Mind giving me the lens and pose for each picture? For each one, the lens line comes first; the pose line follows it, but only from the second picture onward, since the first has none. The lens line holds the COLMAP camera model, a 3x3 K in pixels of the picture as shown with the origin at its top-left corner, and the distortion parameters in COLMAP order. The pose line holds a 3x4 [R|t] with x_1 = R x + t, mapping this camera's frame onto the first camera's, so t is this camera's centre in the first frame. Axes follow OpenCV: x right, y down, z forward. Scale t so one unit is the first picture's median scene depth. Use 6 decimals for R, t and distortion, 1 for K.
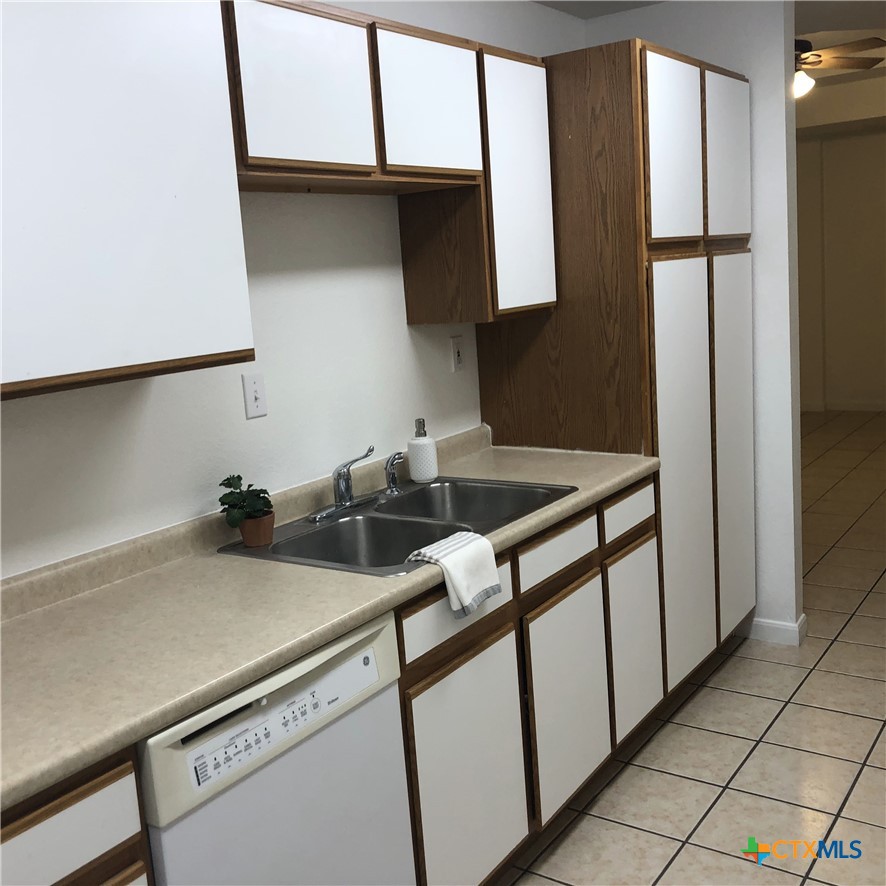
lens RADIAL K [[993.4, 0, 465.6], [0, 993.4, 423.5], [0, 0, 1]] dist [0.043528, 0.000000]
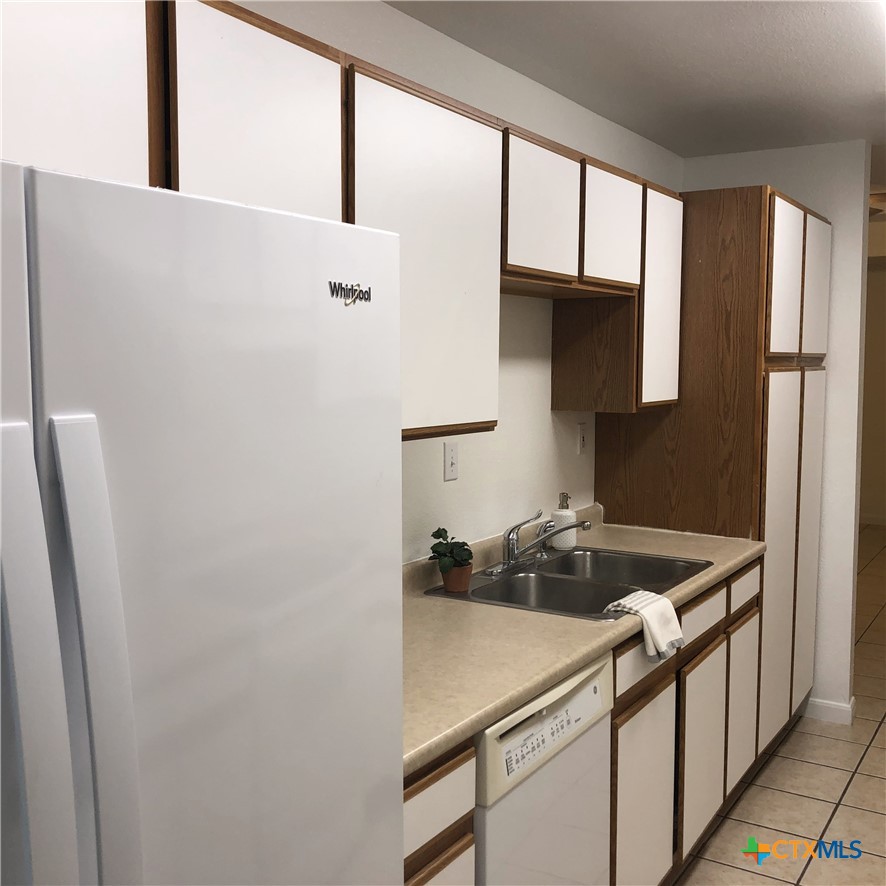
lens RADIAL K [[993.4, 0, 462.9], [0, 993.4, 431.6], [0, 0, 1]] dist [0.043528, 0.000000]
pose [[0.995592, 0.074812, 0.056564, -0.230174], [-0.069920, 0.994008, -0.084023, 0.028952], [-0.062511, 0.079697, 0.994857, -0.128755]]
